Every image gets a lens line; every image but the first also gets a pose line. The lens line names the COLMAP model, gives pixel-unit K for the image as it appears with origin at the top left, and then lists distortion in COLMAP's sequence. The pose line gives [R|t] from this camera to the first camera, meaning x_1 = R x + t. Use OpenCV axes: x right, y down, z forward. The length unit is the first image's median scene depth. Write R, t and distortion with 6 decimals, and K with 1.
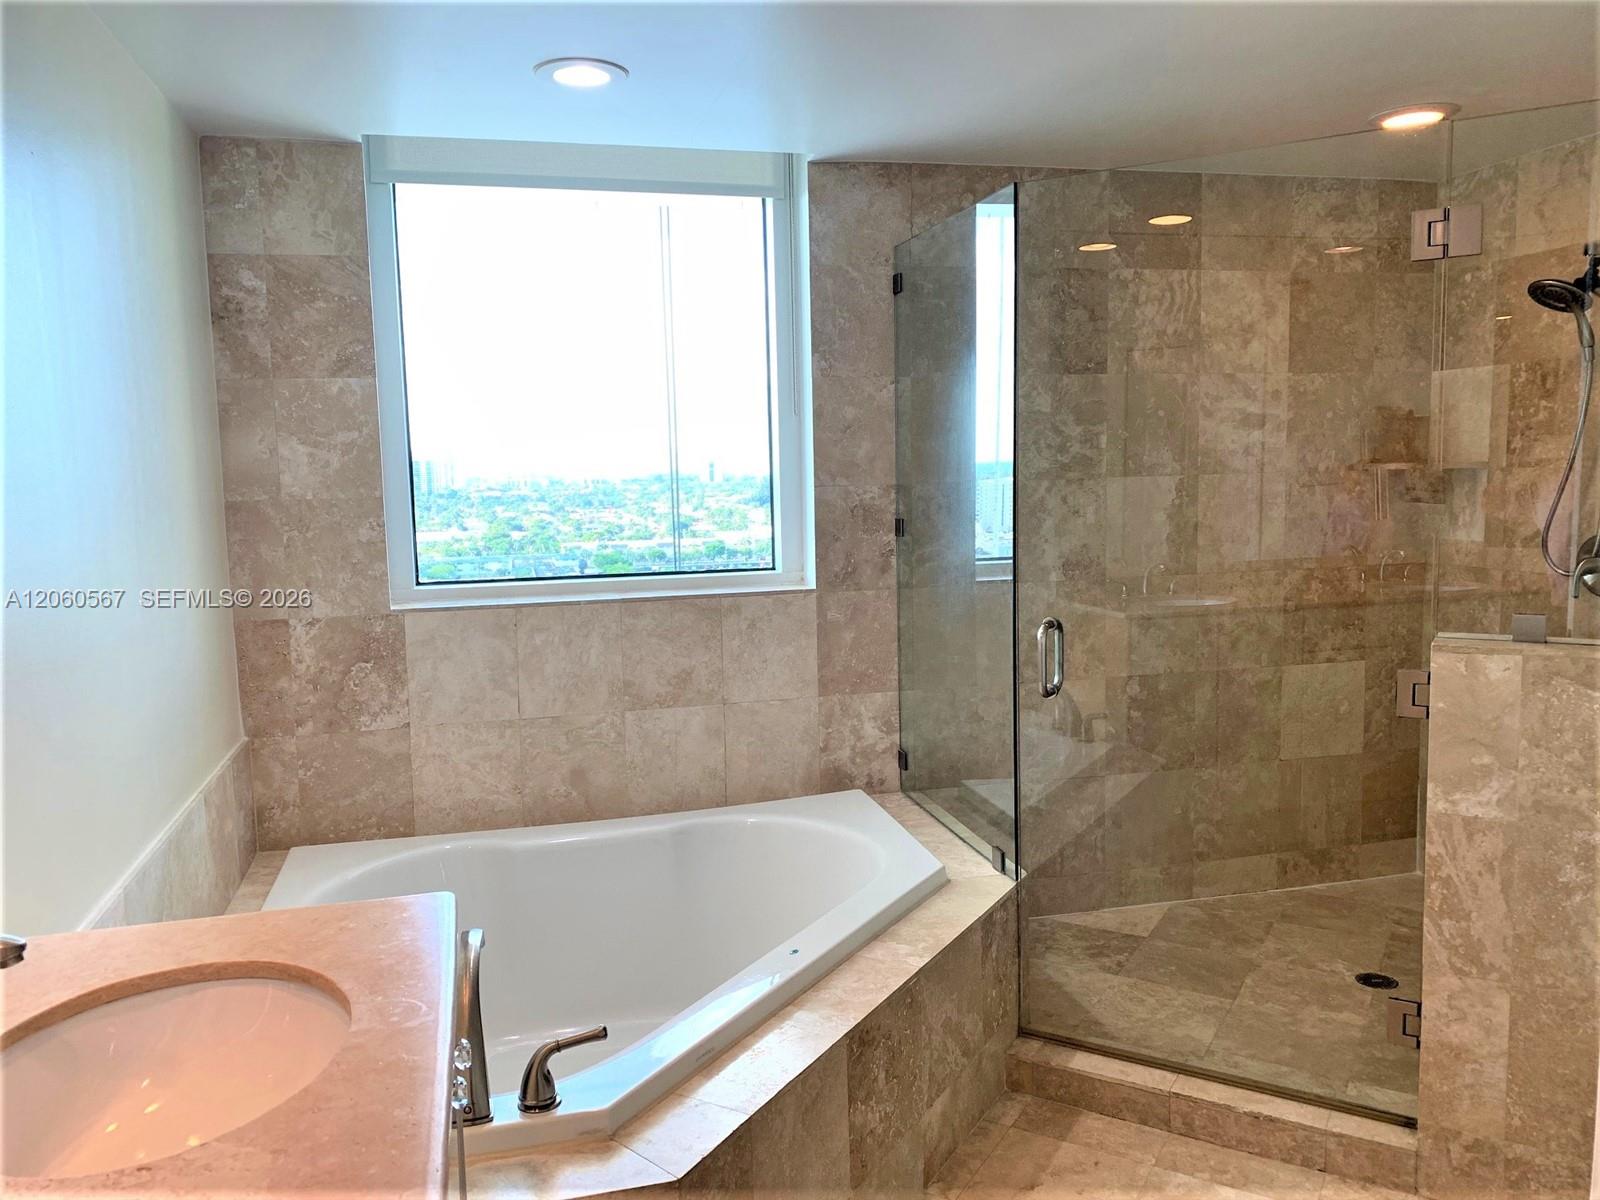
lens RADIAL K [[1218.2, 0, 787.6], [0, 1218.2, 587.0], [0, 0, 1]] dist [0.032161, -0.032648]
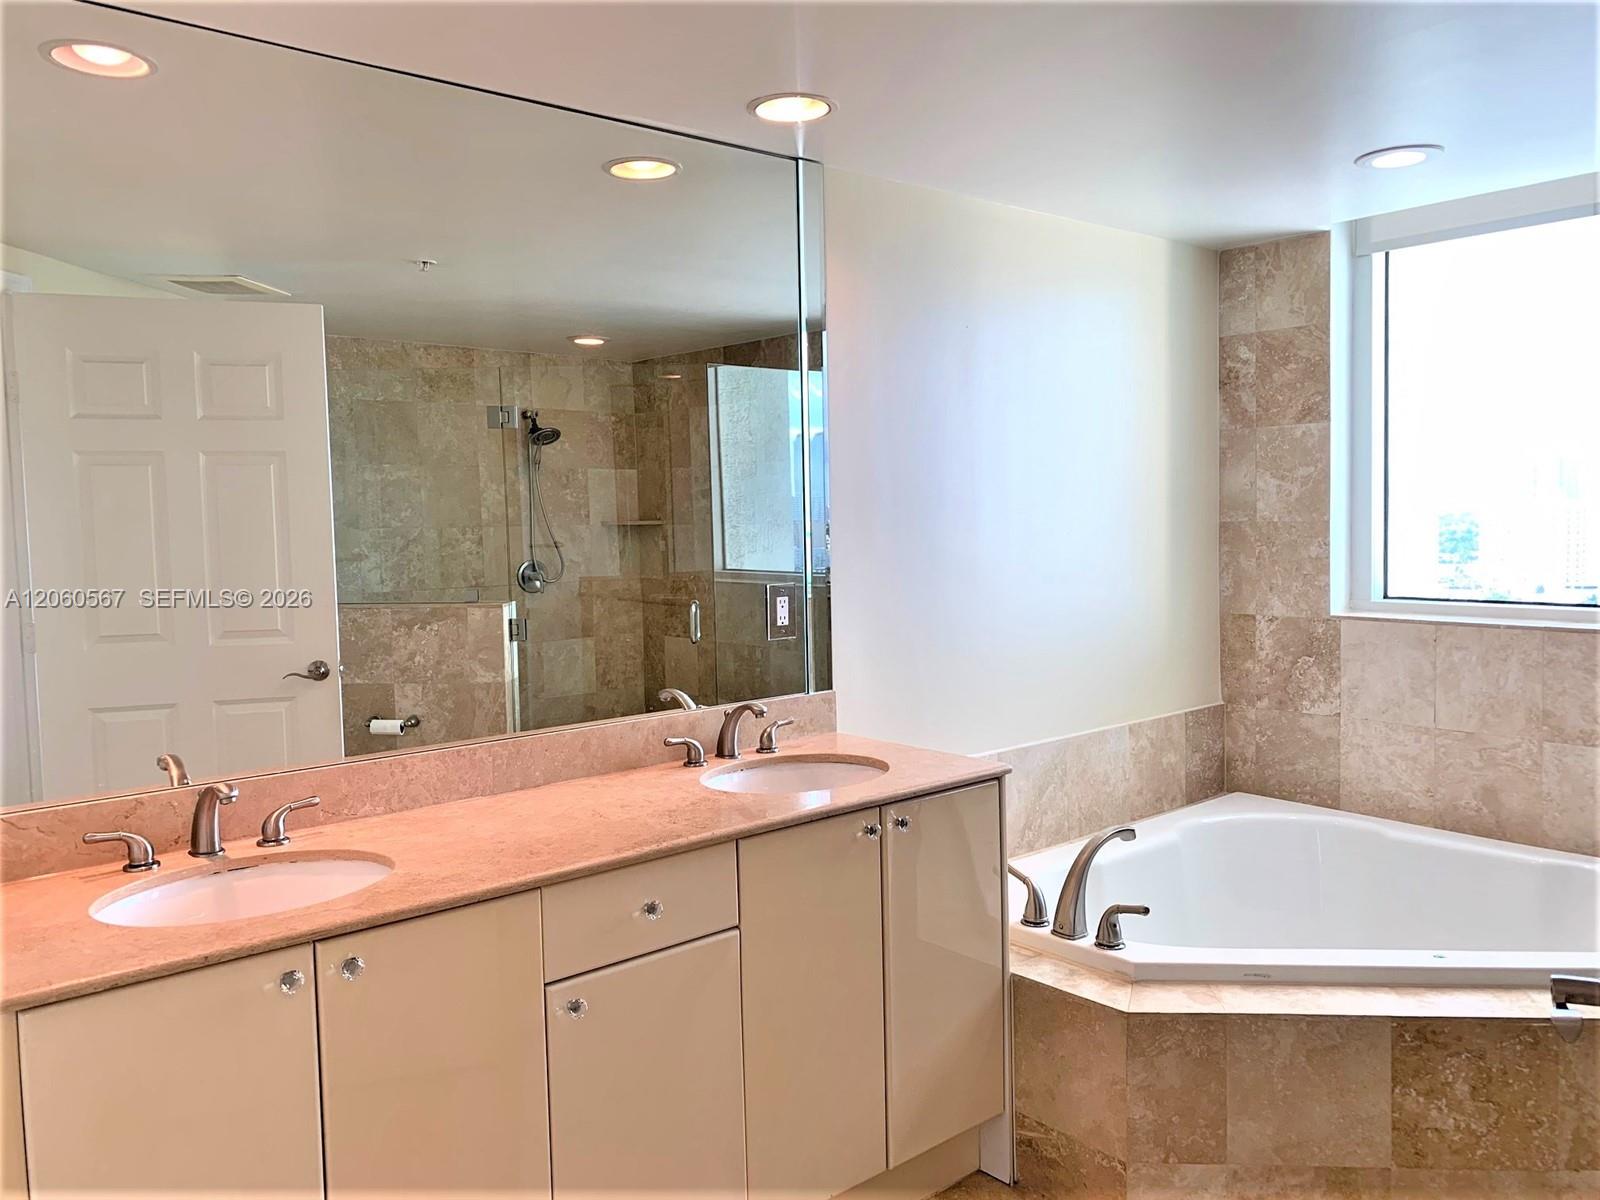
lens RADIAL K [[1218.2, 0, 798.6], [0, 1218.2, 589.8], [0, 0, 1]] dist [0.032161, -0.032648]
pose [[0.438106, 0.072476, -0.895997, 0.520464], [-0.081209, 0.995860, 0.040846, -0.013013], [0.895248, 0.054868, 0.442178, 0.008070]]
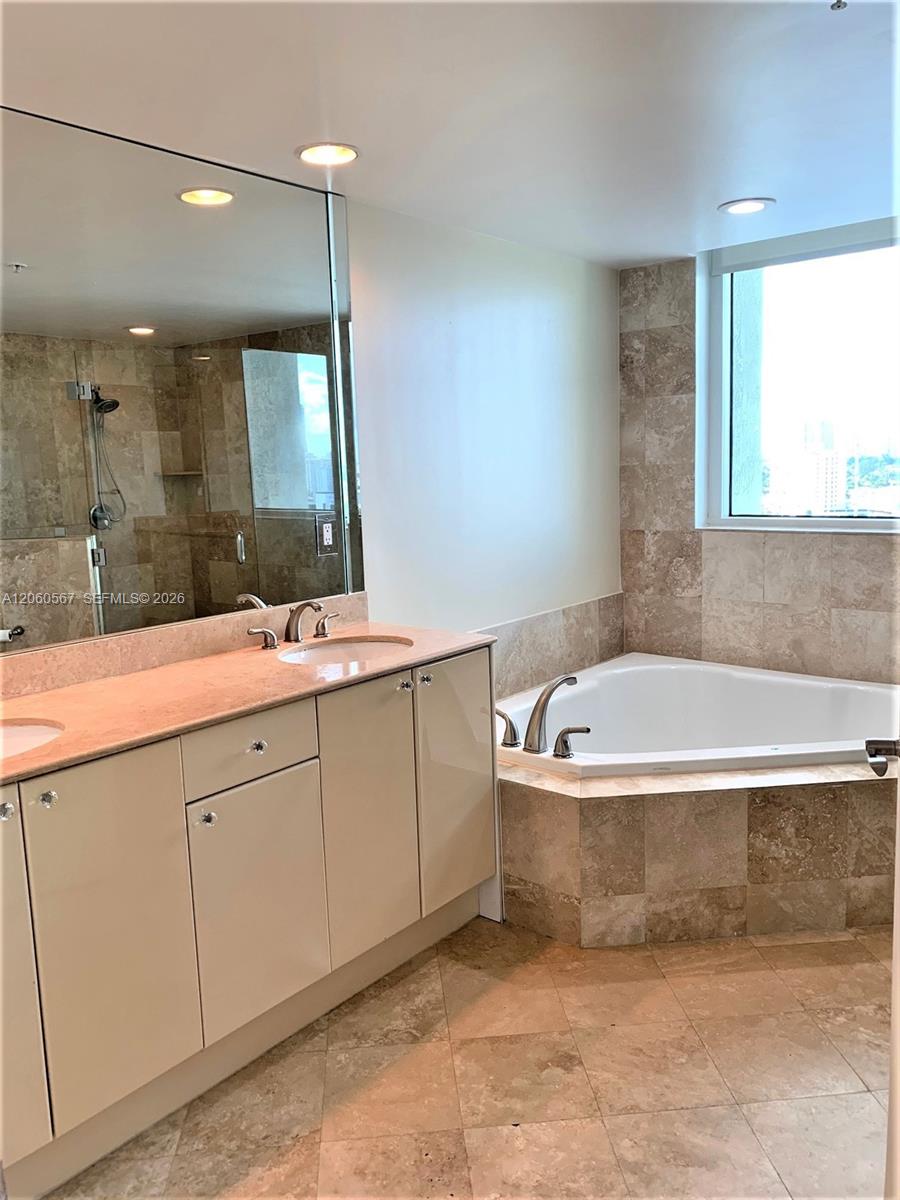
lens RADIAL K [[913.6, 0, 440.7], [0, 913.6, 590.7], [0, 0, 1]] dist [0.032161, -0.032648]
pose [[0.579812, 0.118905, -0.806027, 0.527243], [-0.062613, 0.992871, 0.101427, -0.003249], [0.812341, -0.008341, 0.583123, -0.049832]]
